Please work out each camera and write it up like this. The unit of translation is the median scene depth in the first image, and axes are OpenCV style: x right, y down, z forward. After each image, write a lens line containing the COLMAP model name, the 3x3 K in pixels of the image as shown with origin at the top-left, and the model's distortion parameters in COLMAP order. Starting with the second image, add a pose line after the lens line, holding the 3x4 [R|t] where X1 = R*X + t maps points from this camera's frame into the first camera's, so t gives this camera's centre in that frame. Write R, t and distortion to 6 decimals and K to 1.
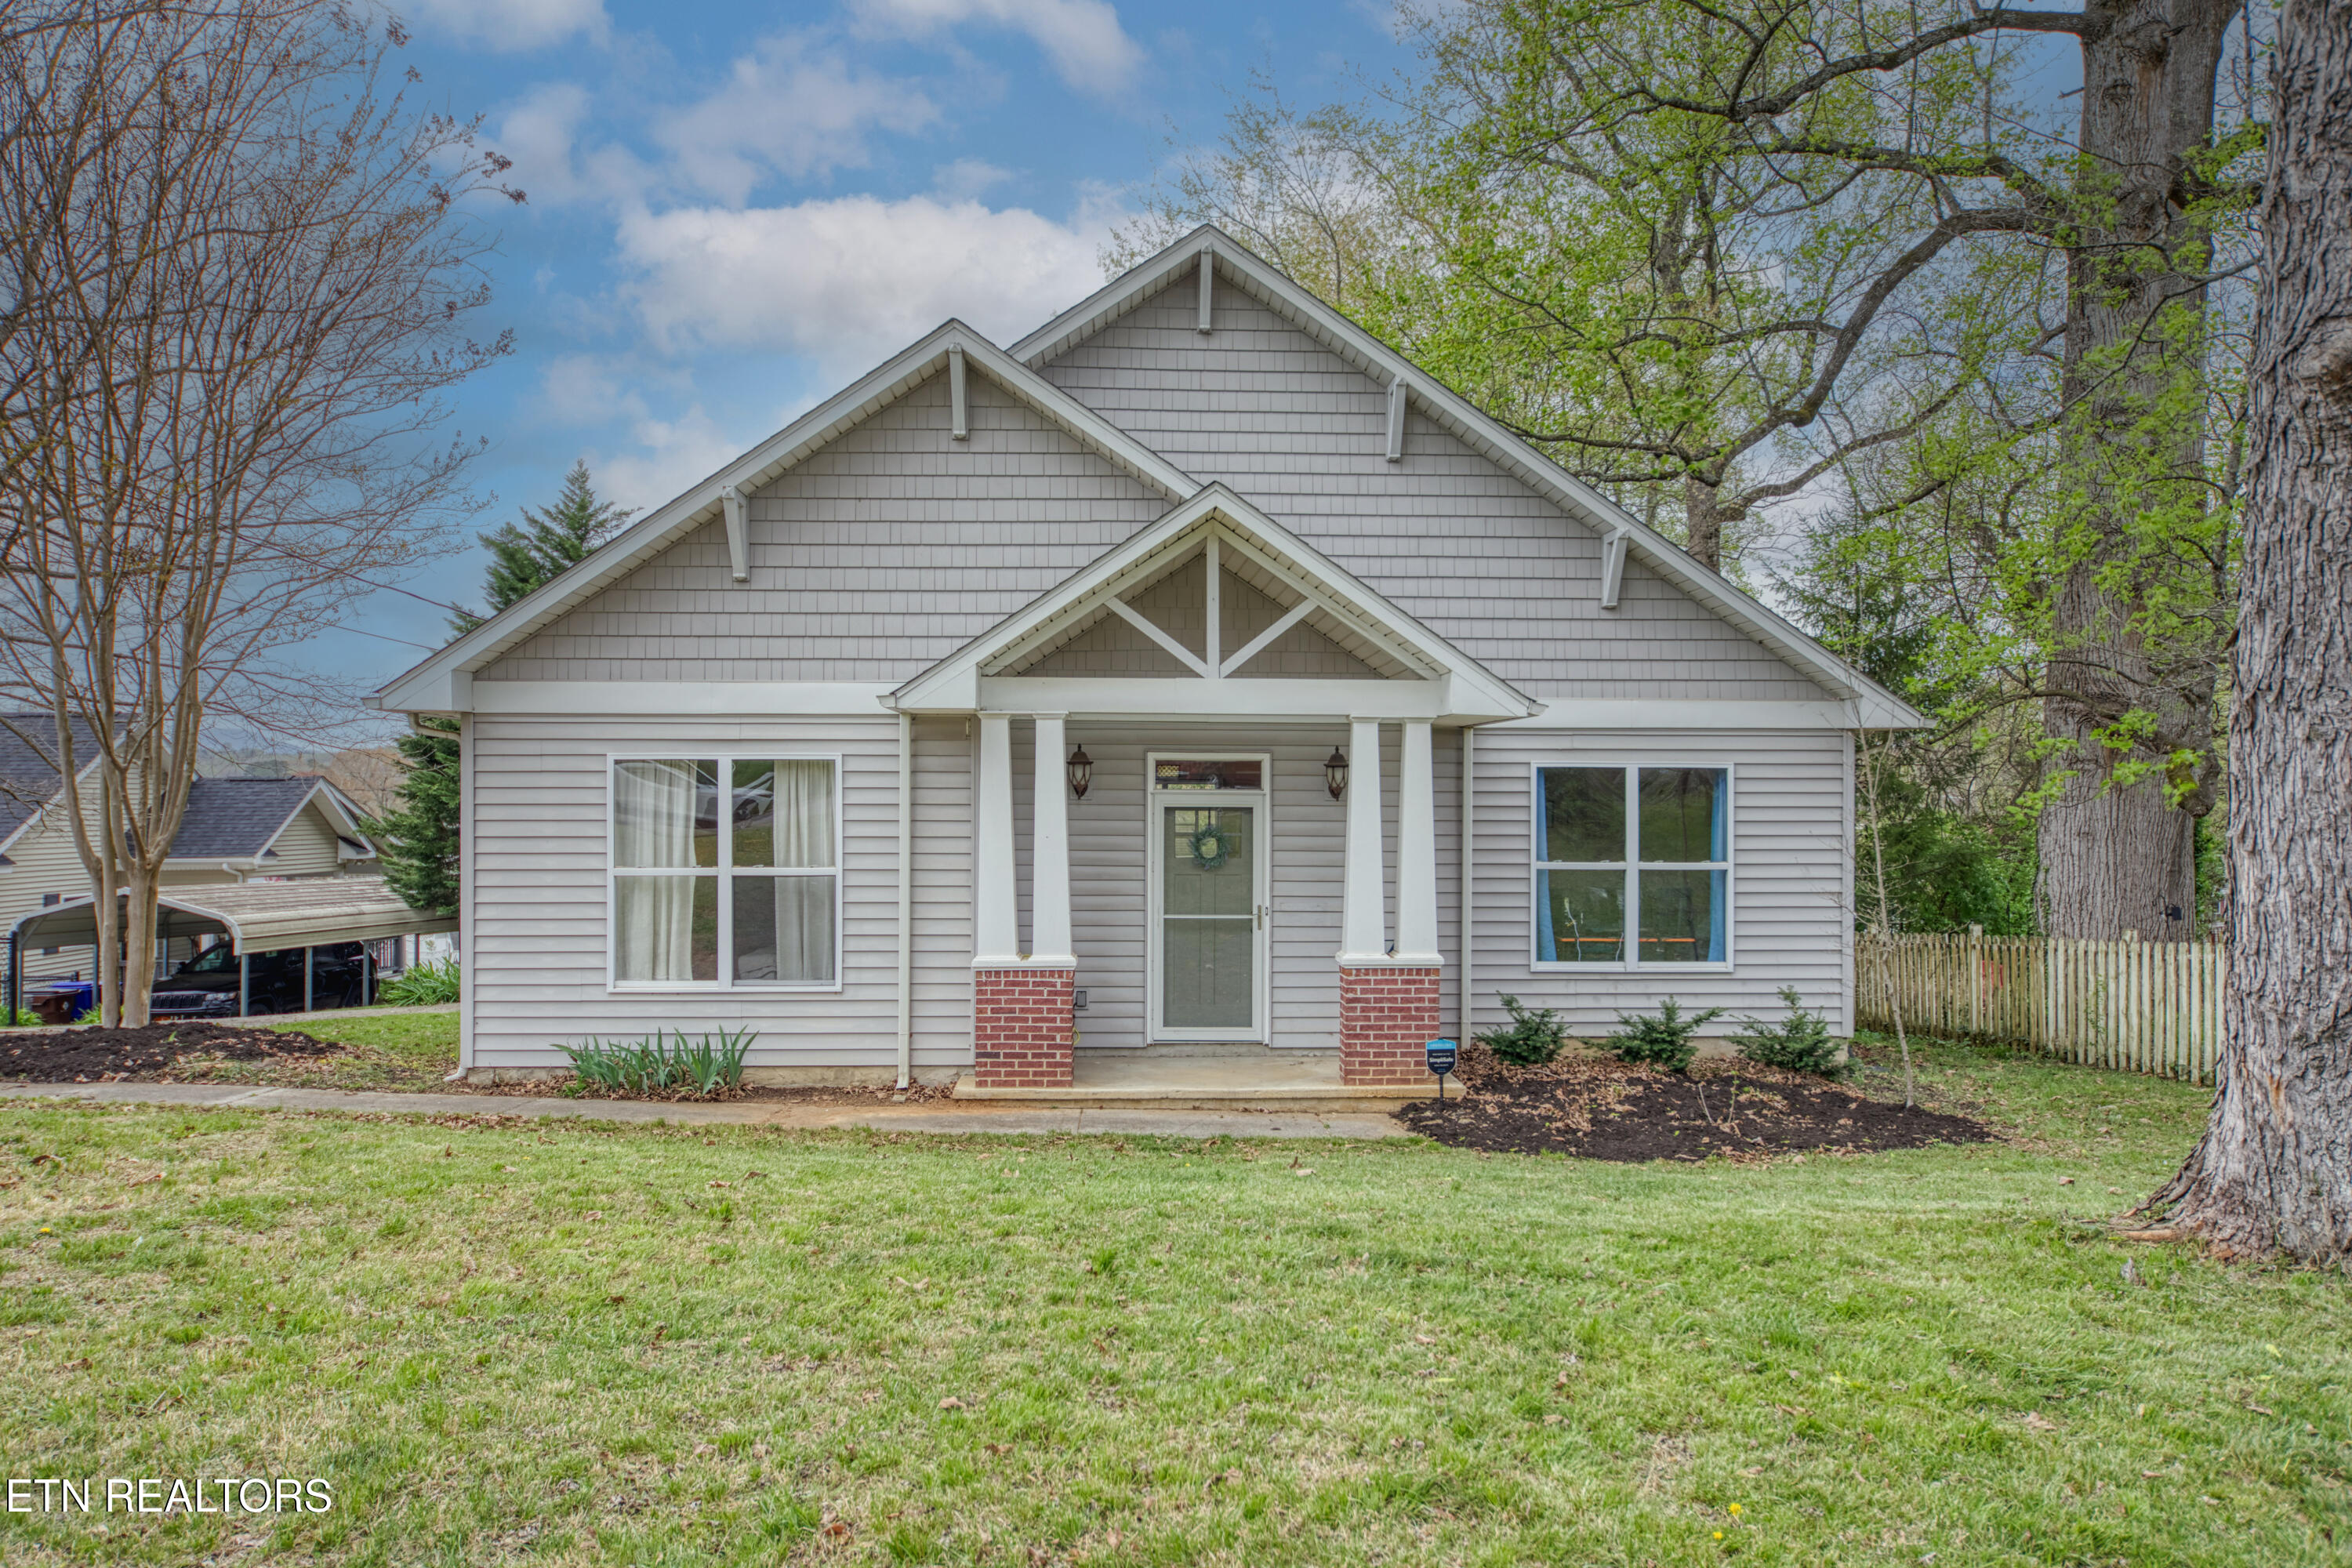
lens RADIAL K [[1552.6, 0, 1176.0], [0, 1552.6, 784.0], [0, 0, 1]] dist [0.001653, 0.001198]
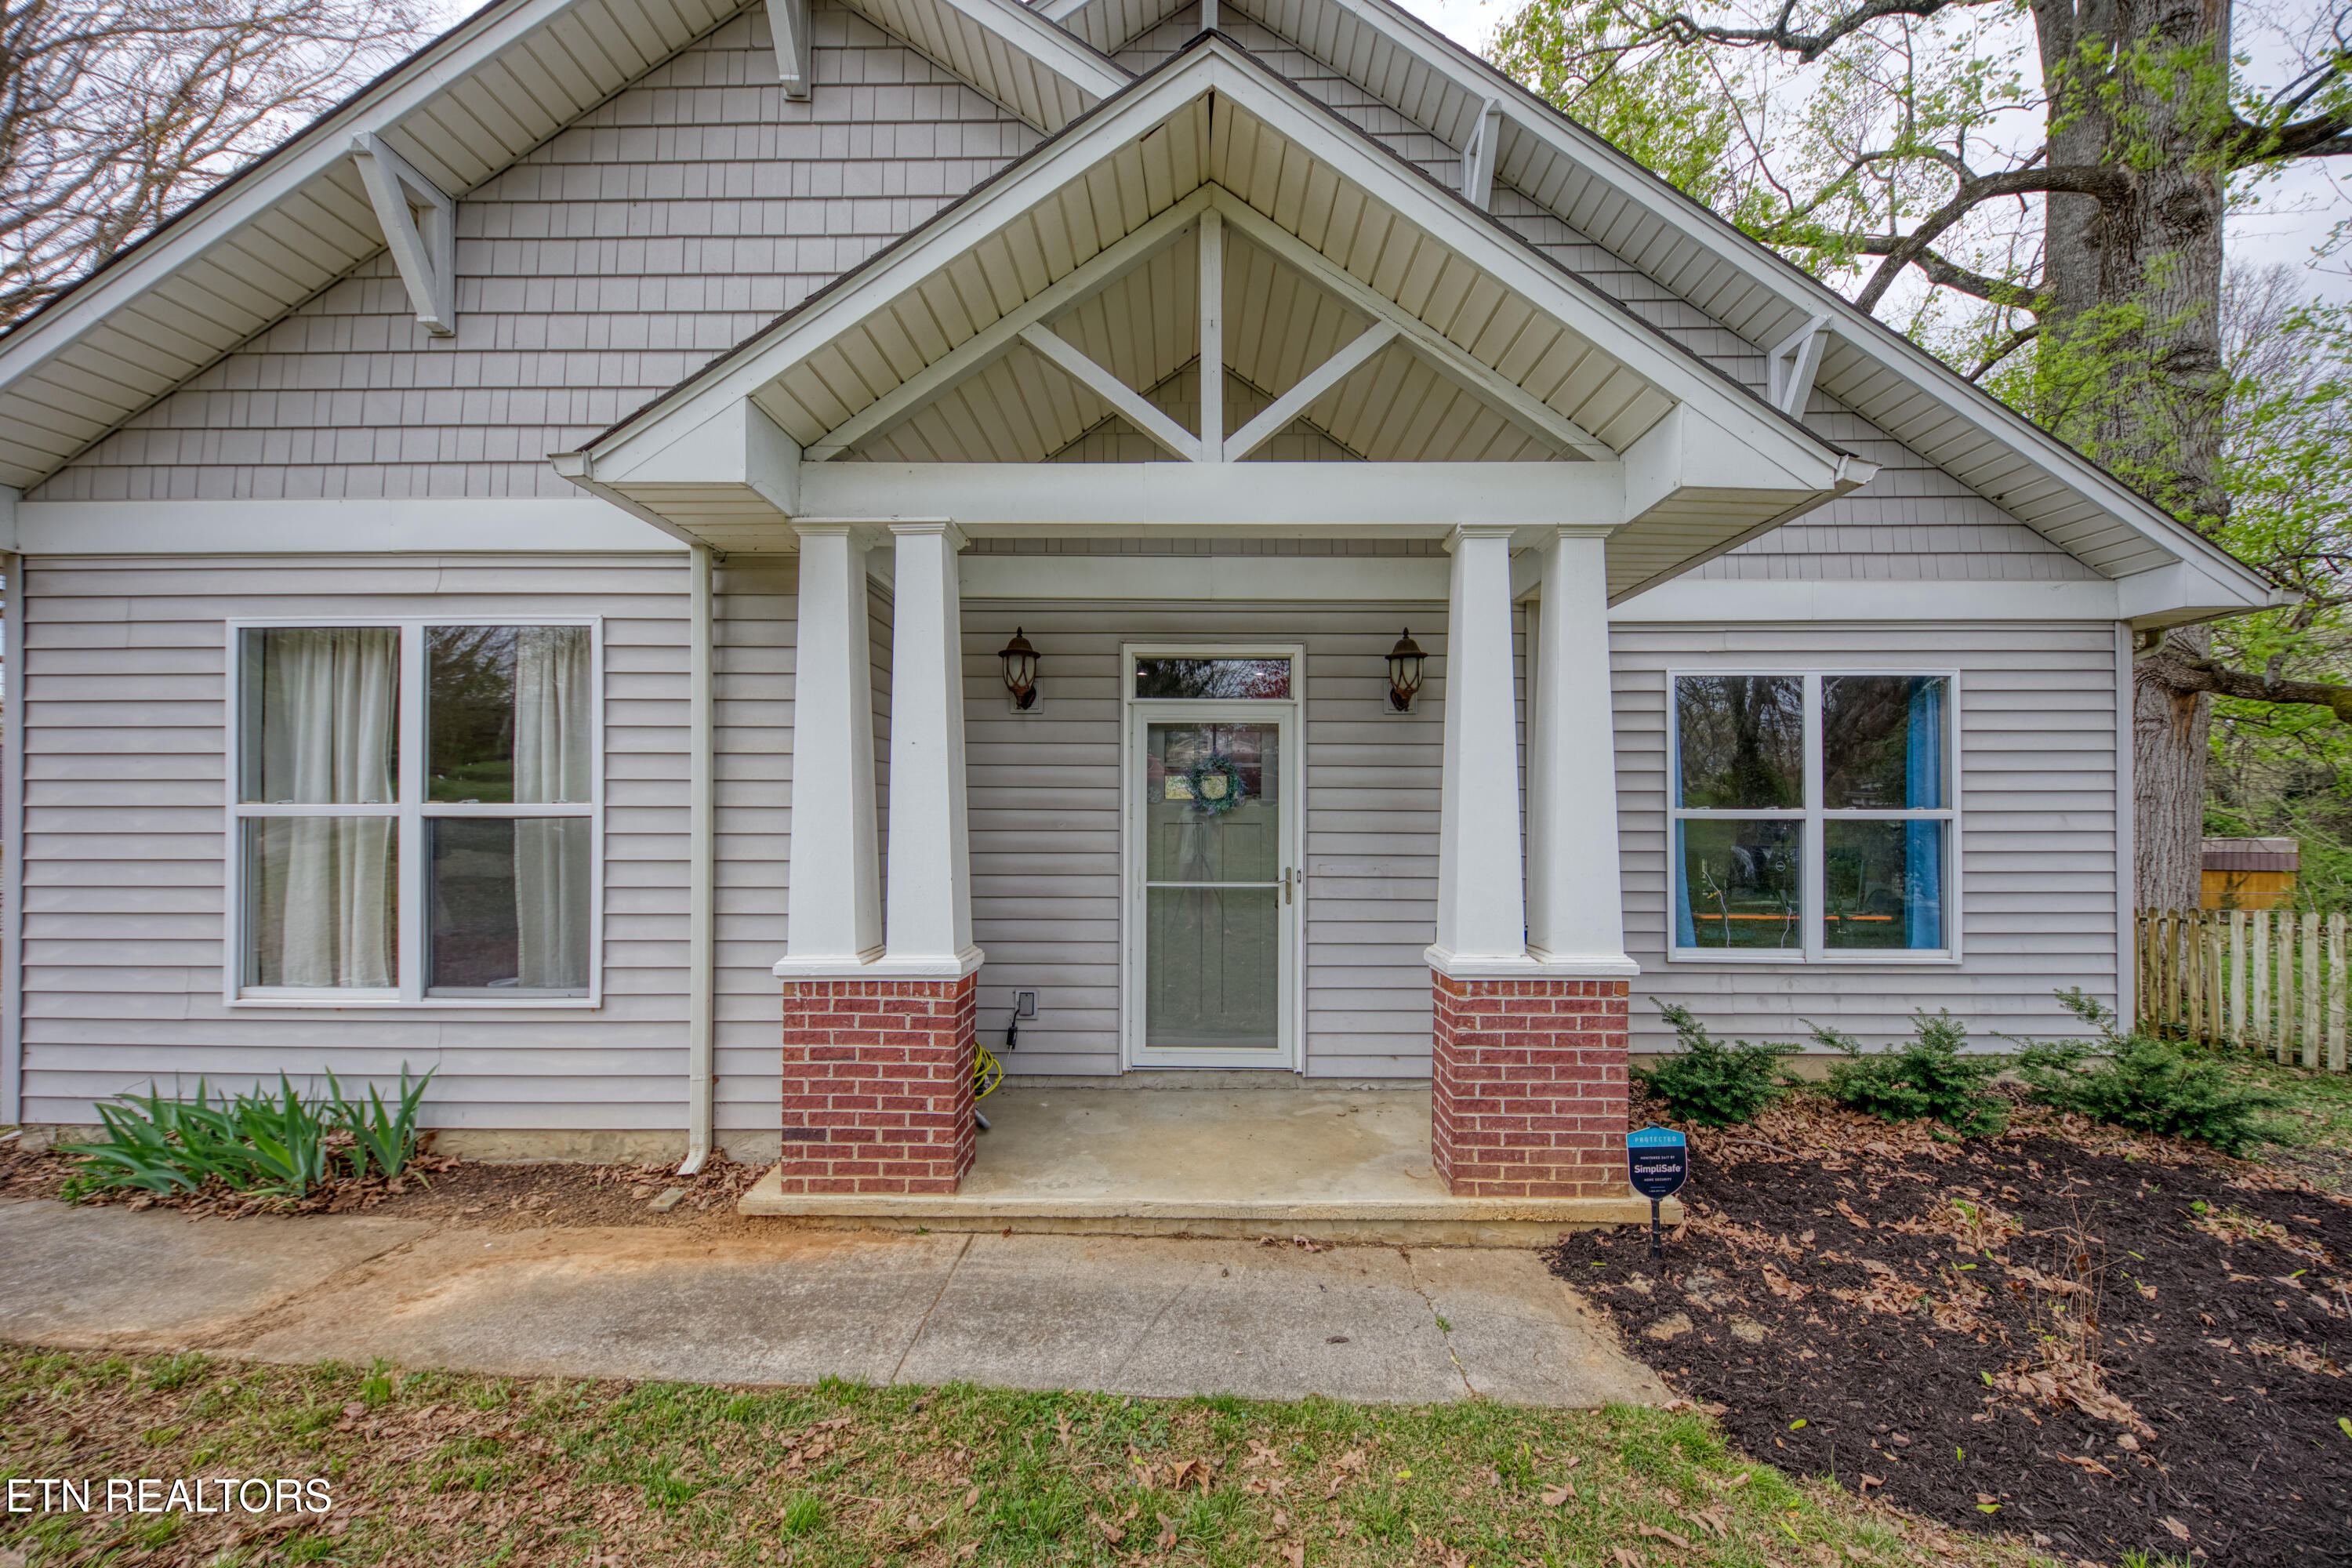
lens RADIAL K [[885.1, 0, 1172.0], [0, 885.1, 809.4], [0, 0, 1]] dist [0.000921, -0.000049]
pose [[0.998449, -0.001917, -0.055643, 0.026976], [0.002243, 0.999981, 0.005799, 0.055118], [0.055631, -0.005915, 0.998434, 0.669628]]
